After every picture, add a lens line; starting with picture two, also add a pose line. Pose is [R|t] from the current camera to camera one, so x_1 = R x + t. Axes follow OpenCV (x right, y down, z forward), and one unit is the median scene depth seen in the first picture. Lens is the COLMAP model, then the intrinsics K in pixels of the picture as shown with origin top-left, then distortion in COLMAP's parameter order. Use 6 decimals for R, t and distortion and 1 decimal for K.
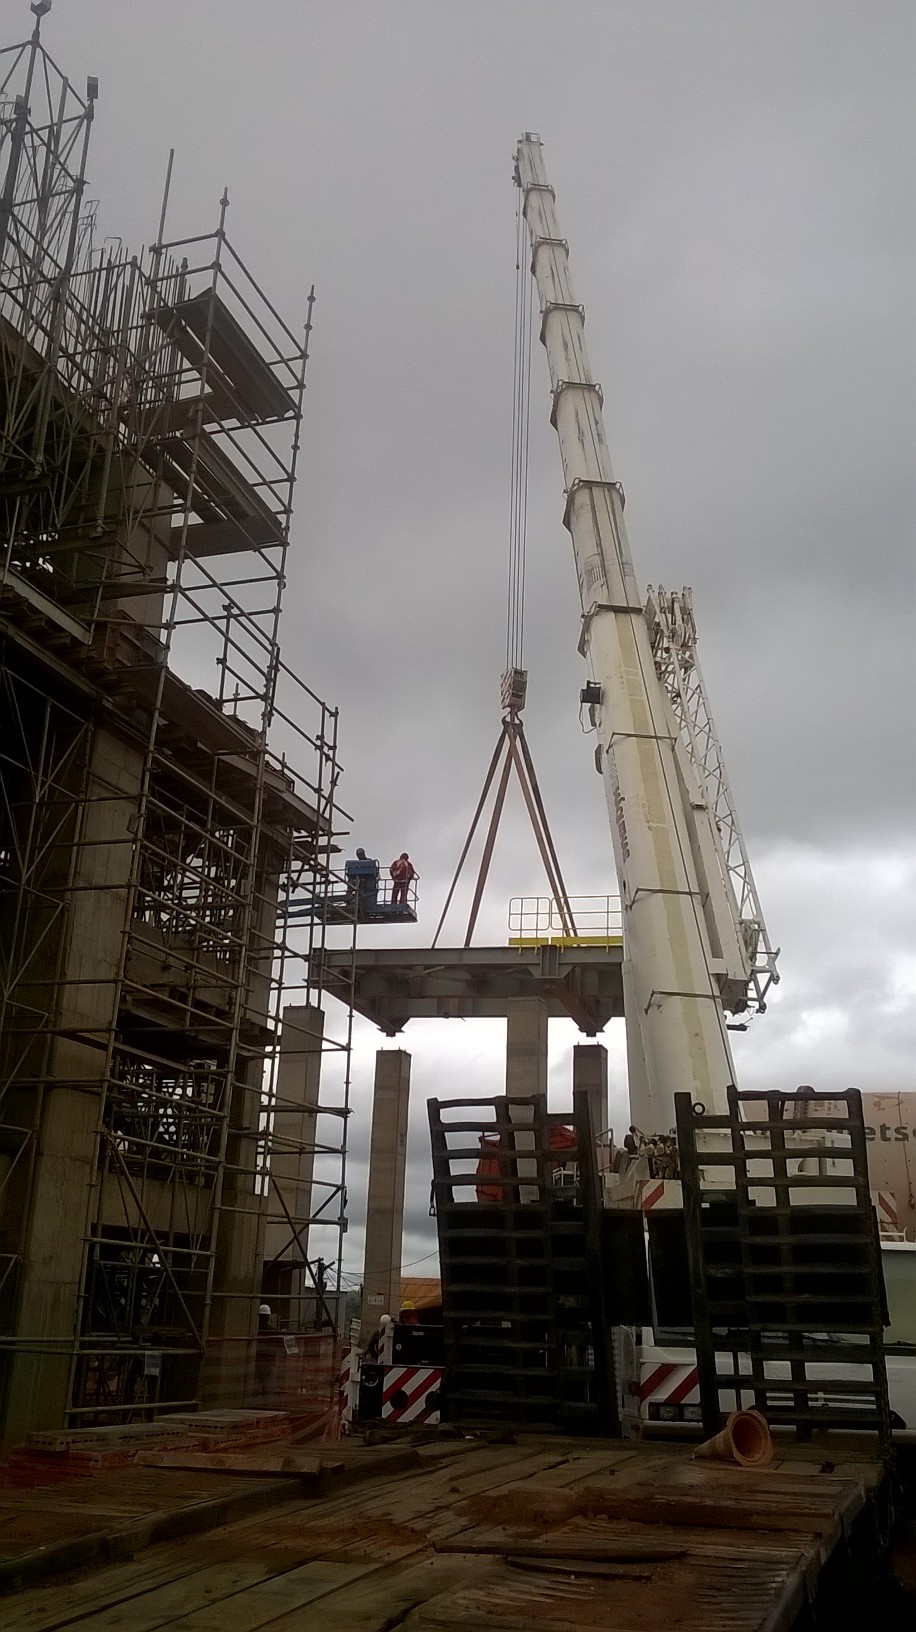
lens RADIAL K [[1344.4, 0, 456.4], [0, 1344.4, 798.8], [0, 0, 1]] dist [0.062299, -0.087253]
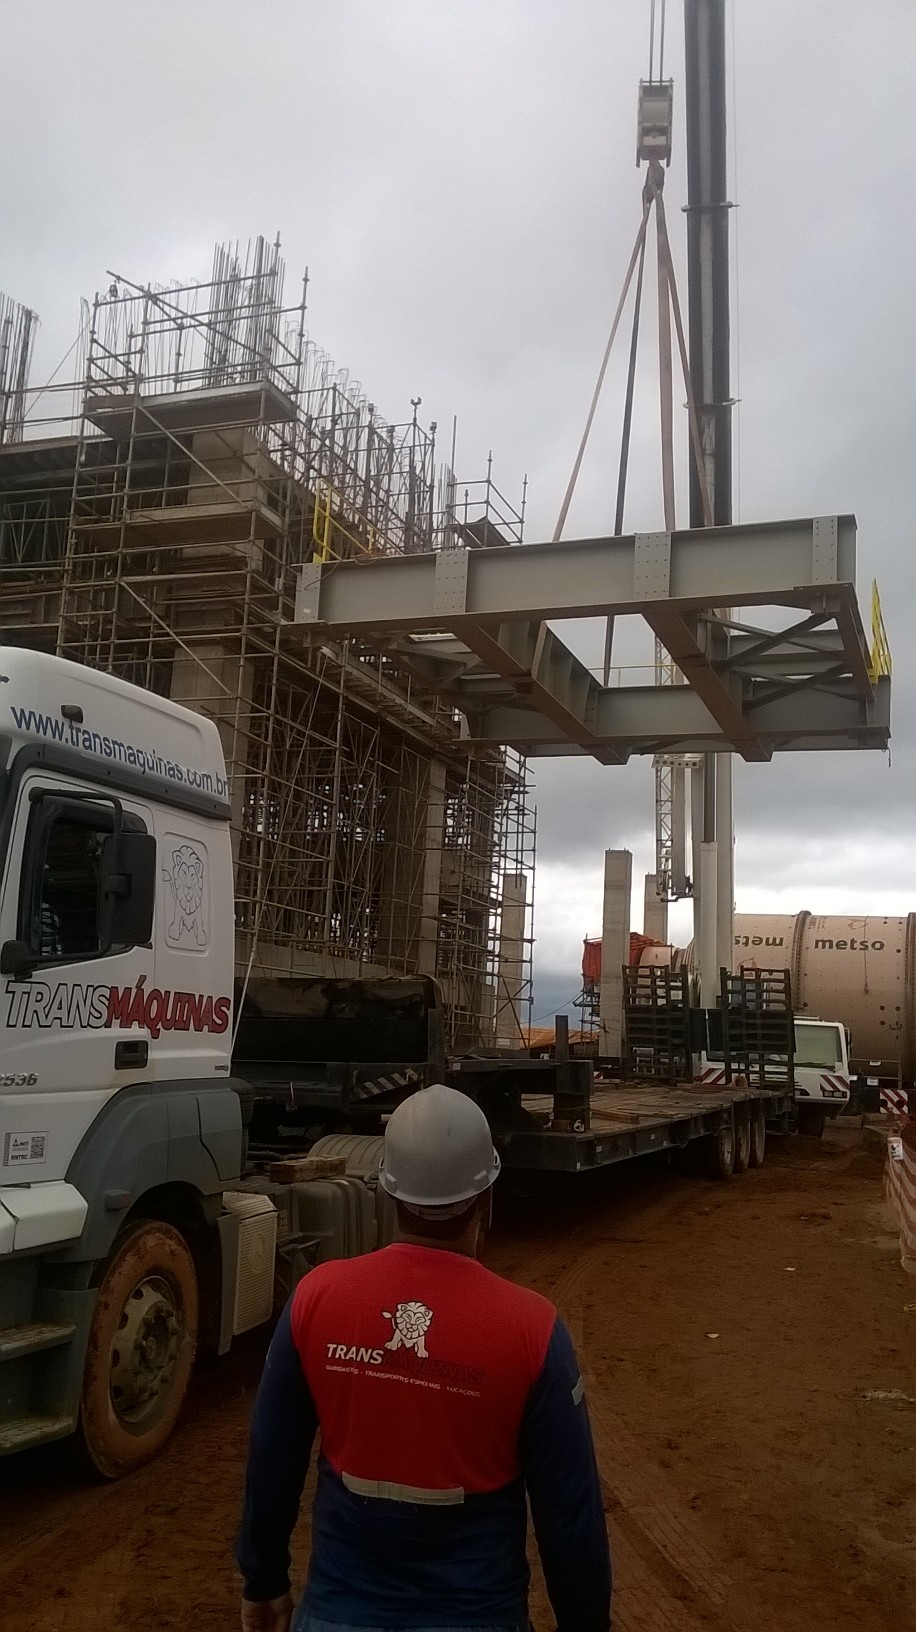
lens RADIAL K [[1332.8, 0, 458.0], [0, 1332.8, 816.0], [0, 0, 1]] dist [0.171116, -0.489639]
pose [[0.999430, 0.015912, -0.029786, -0.146230], [-0.010104, 0.982528, 0.185841, -0.293519], [0.032223, -0.185434, 0.982128, -0.813990]]
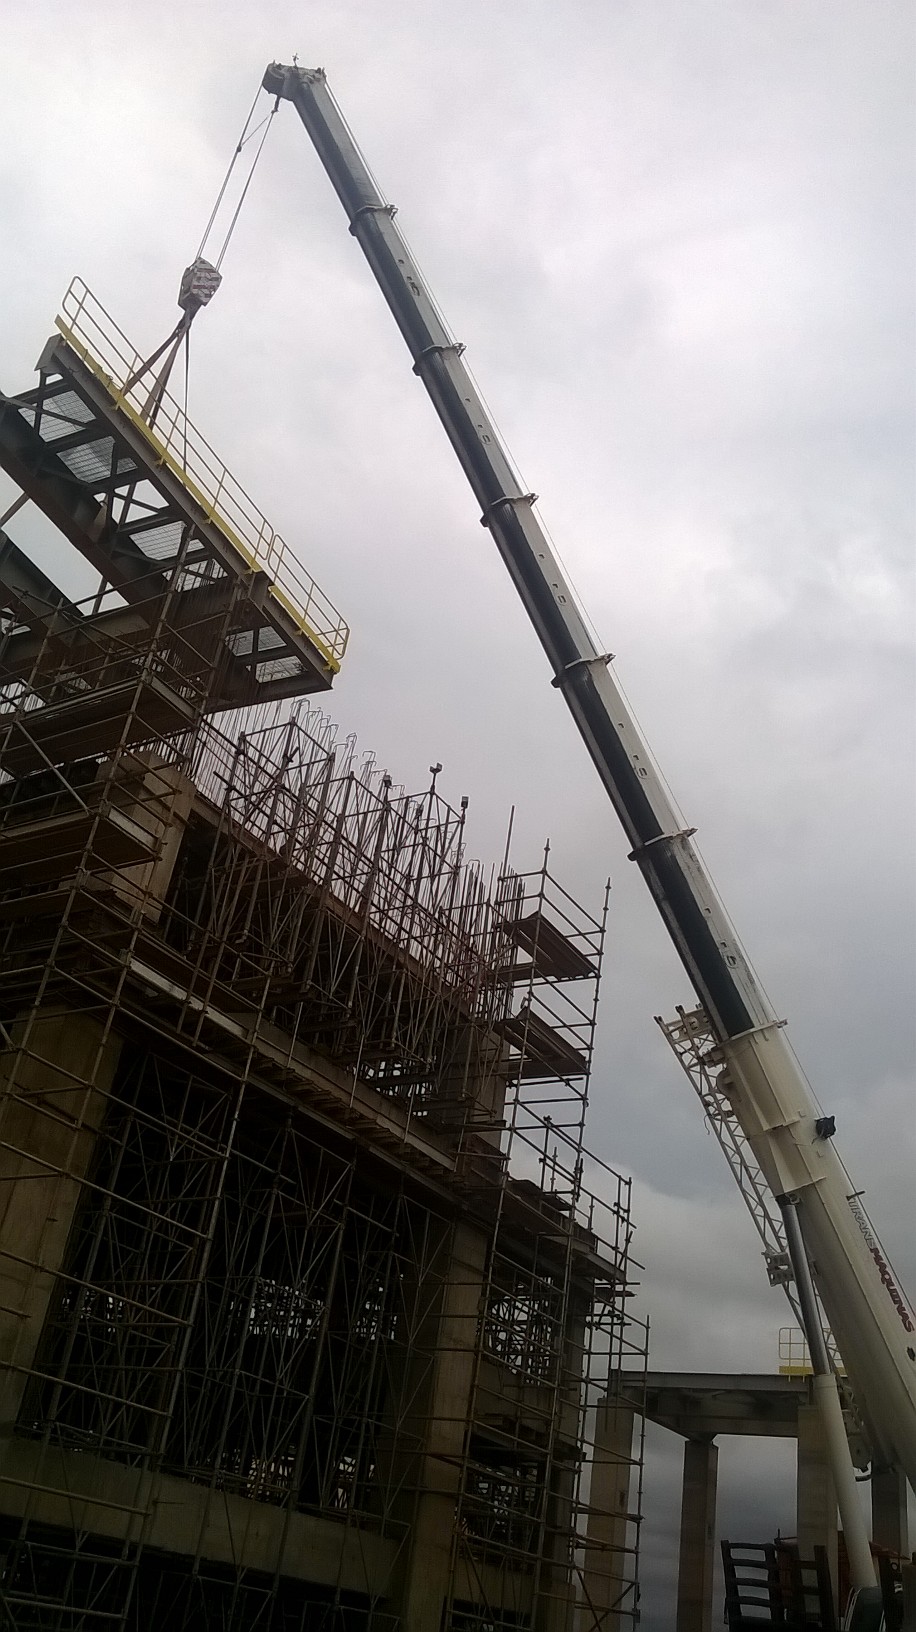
lens RADIAL K [[1341.5, 0, 458.0], [0, 1341.5, 816.0], [0, 0, 1]] dist [0.058504, -0.135842]
pose [[0.971267, -0.030931, -0.235975, 0.080073], [-0.021378, 0.976172, -0.215945, -0.147053], [0.237032, 0.214784, 0.947462, -0.413344]]
